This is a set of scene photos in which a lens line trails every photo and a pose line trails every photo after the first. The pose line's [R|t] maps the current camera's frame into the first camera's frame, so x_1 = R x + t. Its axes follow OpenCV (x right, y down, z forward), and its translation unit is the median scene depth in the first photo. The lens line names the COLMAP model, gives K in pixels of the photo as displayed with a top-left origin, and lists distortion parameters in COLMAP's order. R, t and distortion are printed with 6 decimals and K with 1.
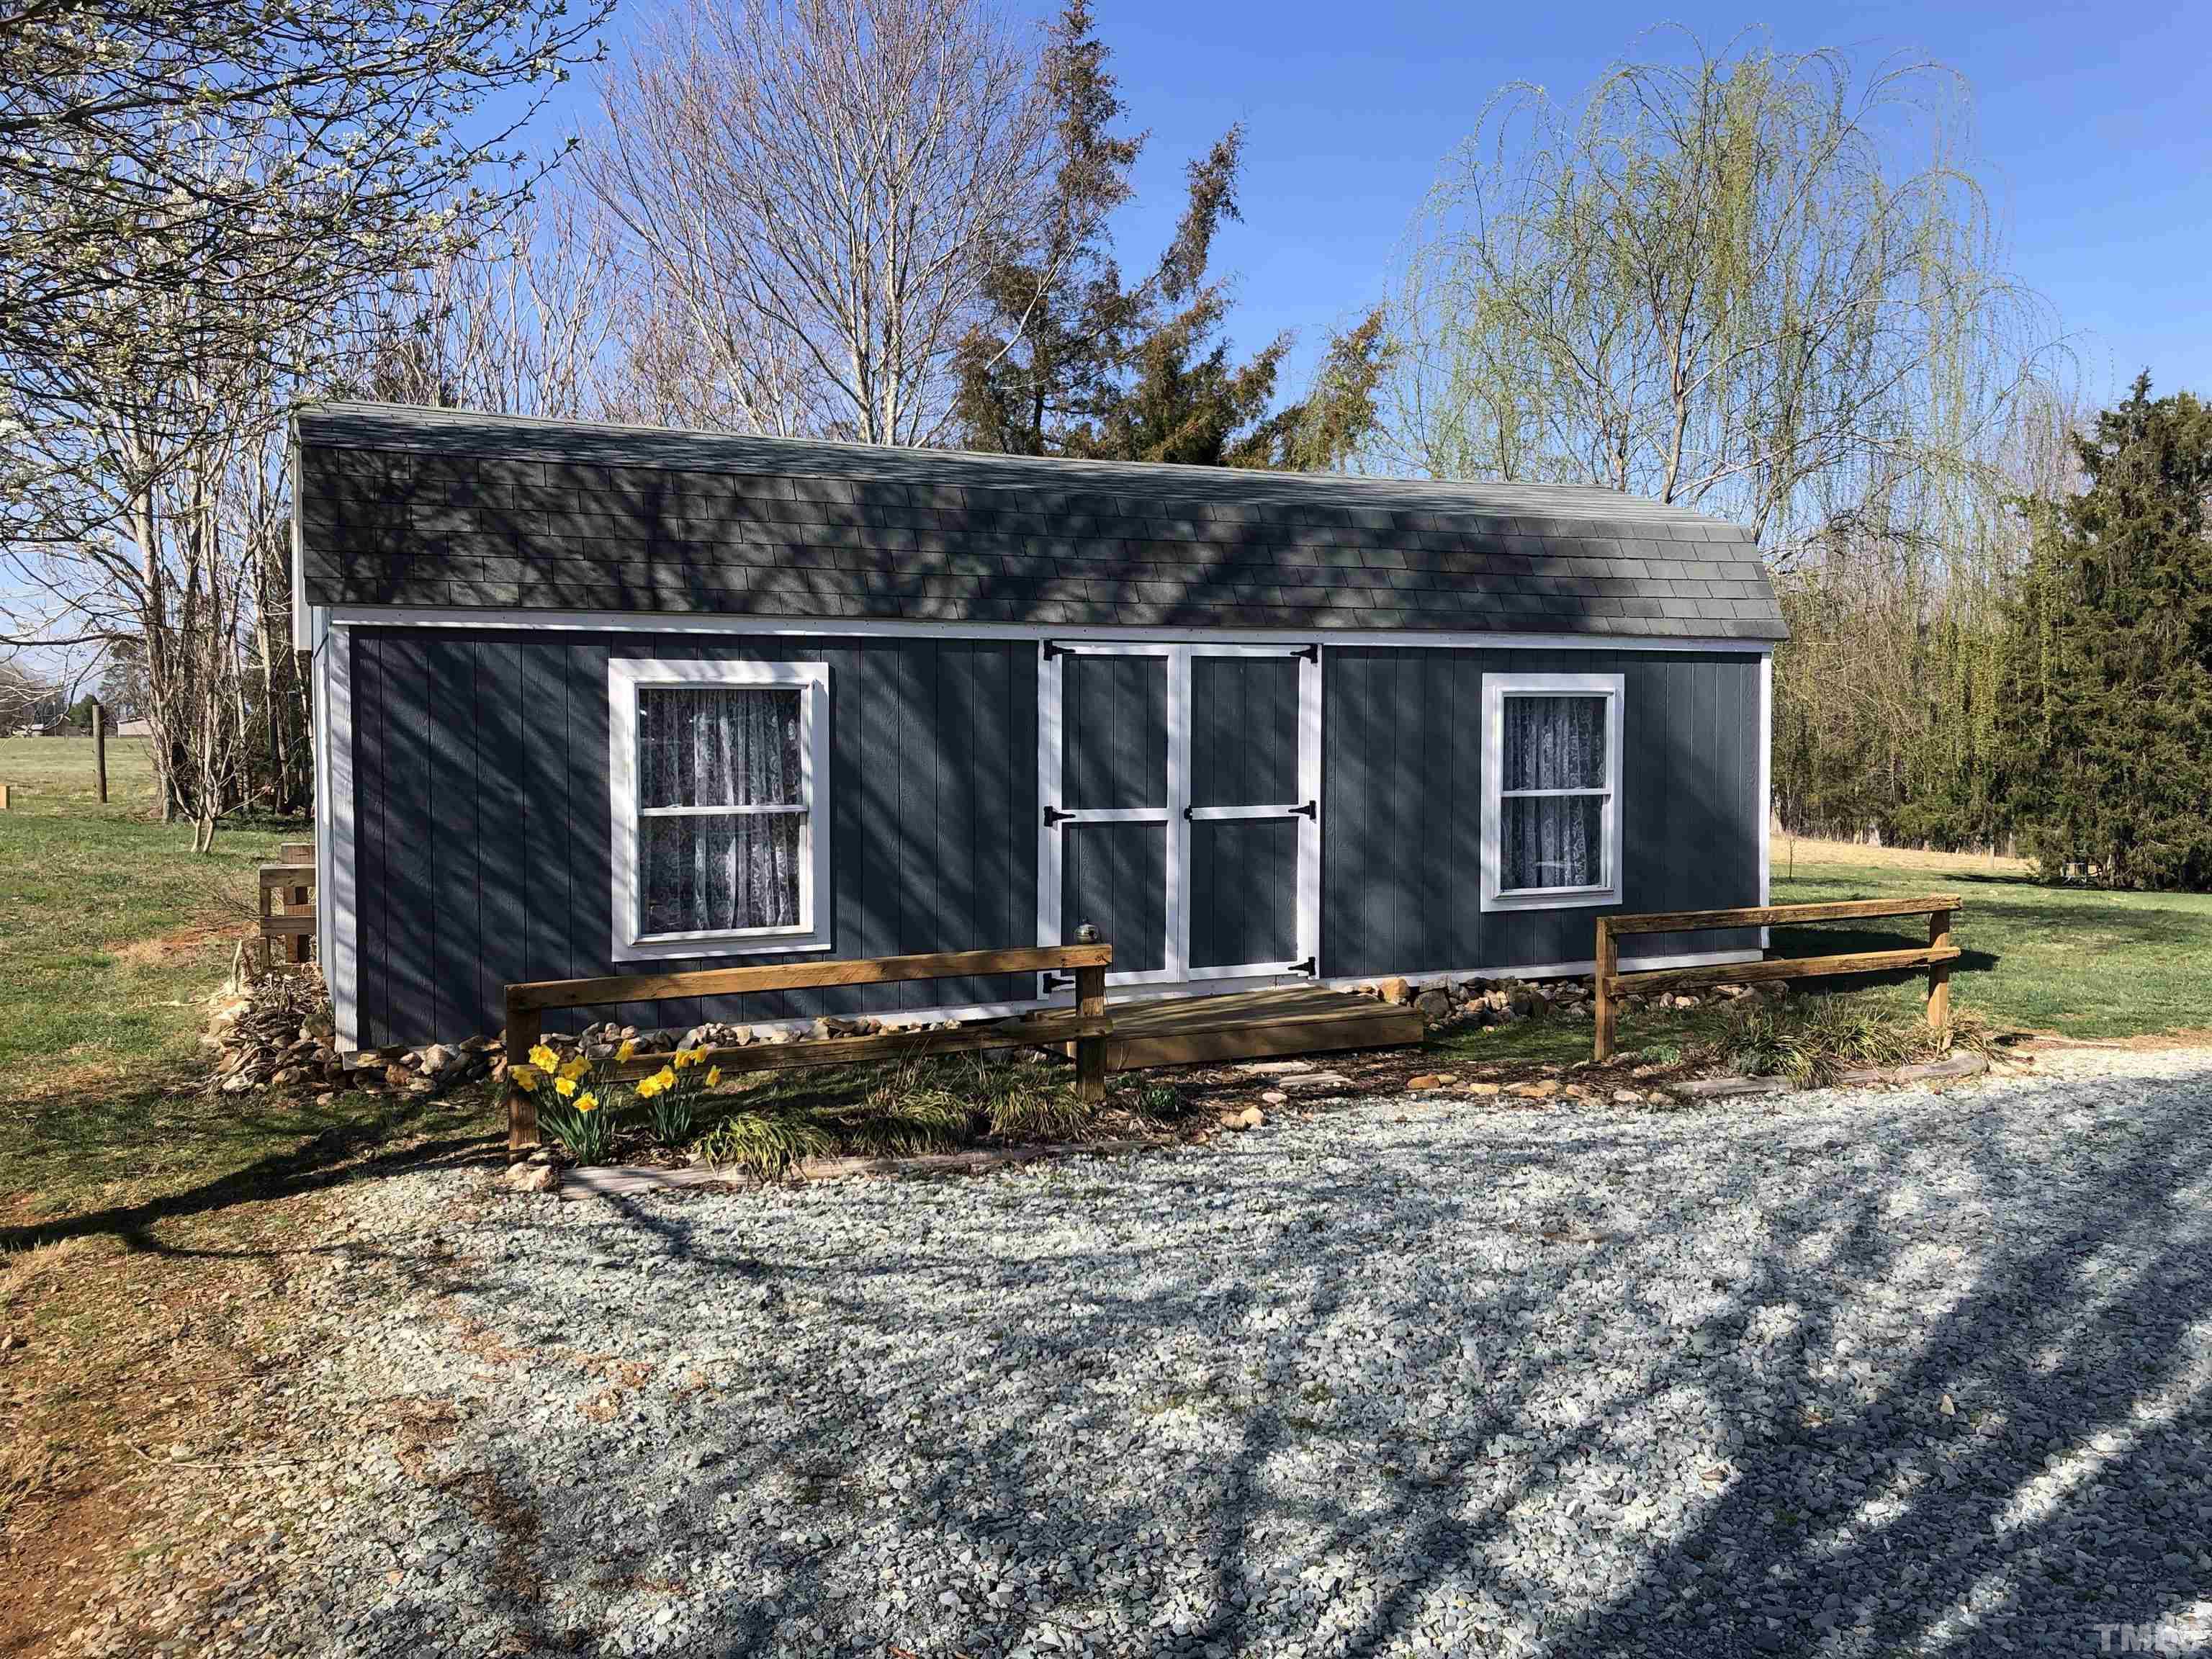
lens RADIAL K [[1805.8, 0, 1115.1], [0, 1805.8, 835.7], [0, 0, 1]] dist [0.015459, 0.012217]
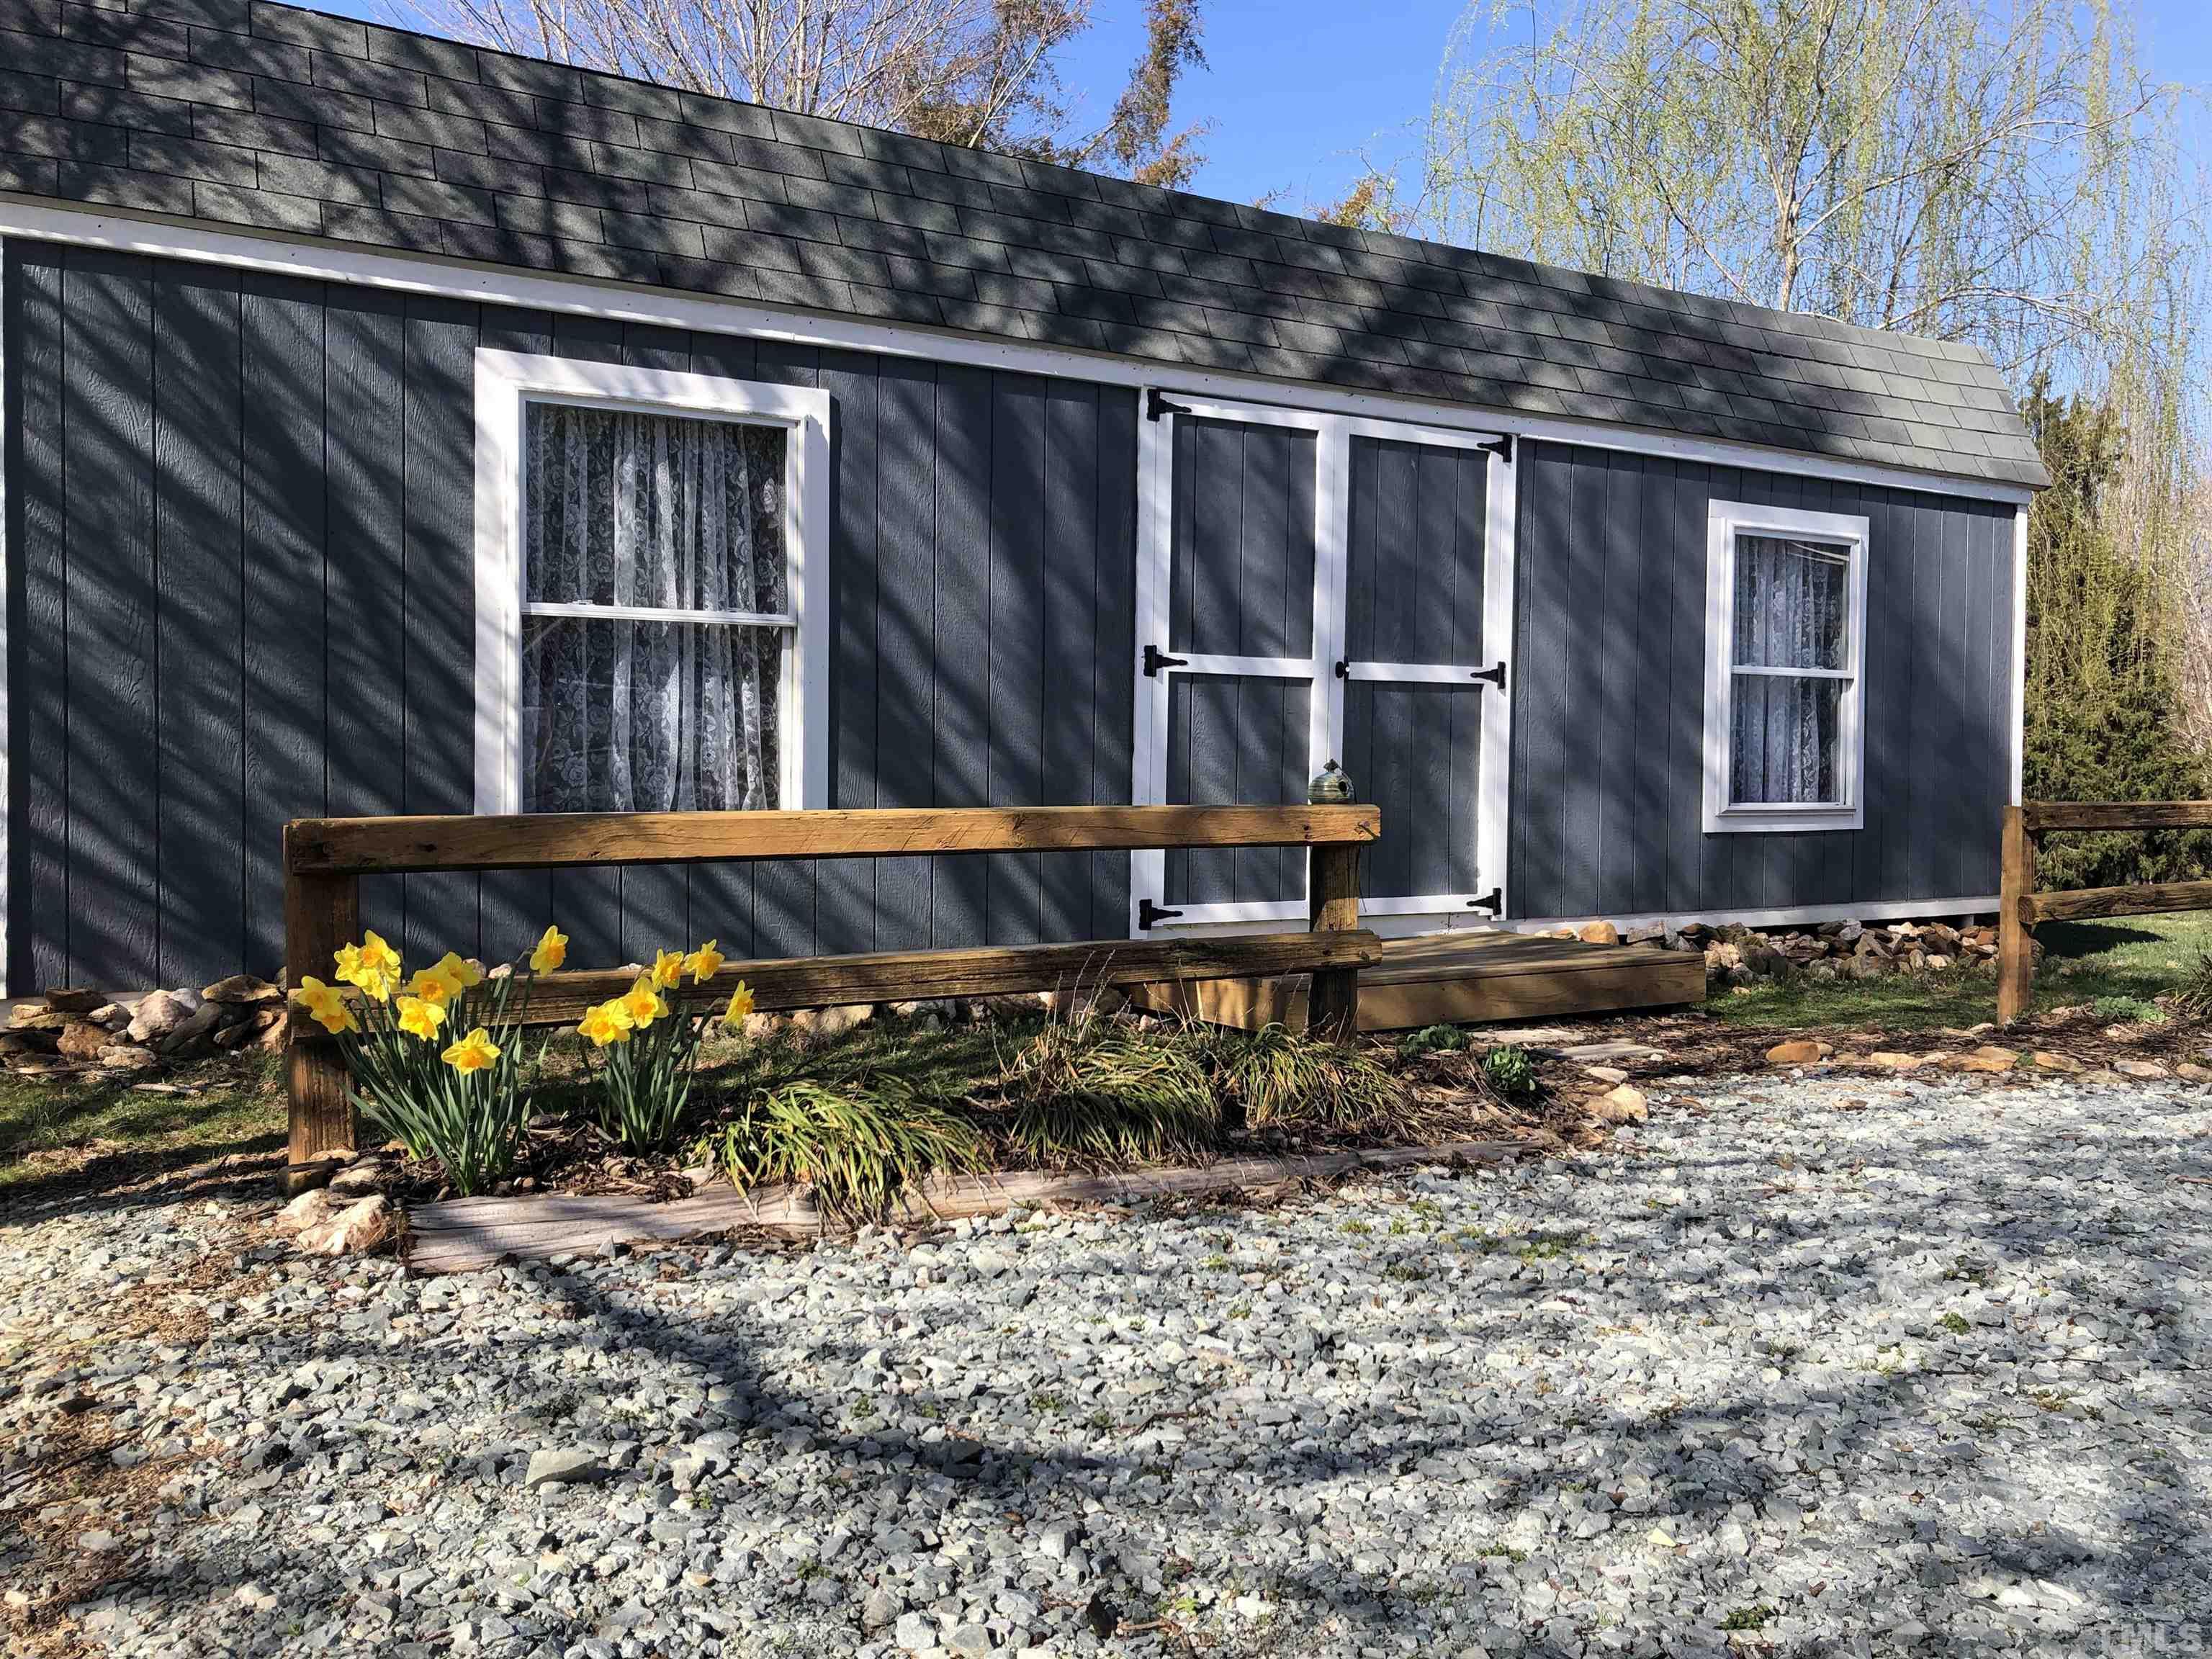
lens RADIAL K [[1805.8, 0, 1117.0], [0, 1805.8, 824.4], [0, 0, 1]] dist [0.015459, 0.012217]
pose [[0.994645, 0.009714, 0.102889, -0.120836], [-0.007453, 0.999723, -0.022336, 0.066770], [-0.103077, 0.021450, 0.994442, 0.360154]]
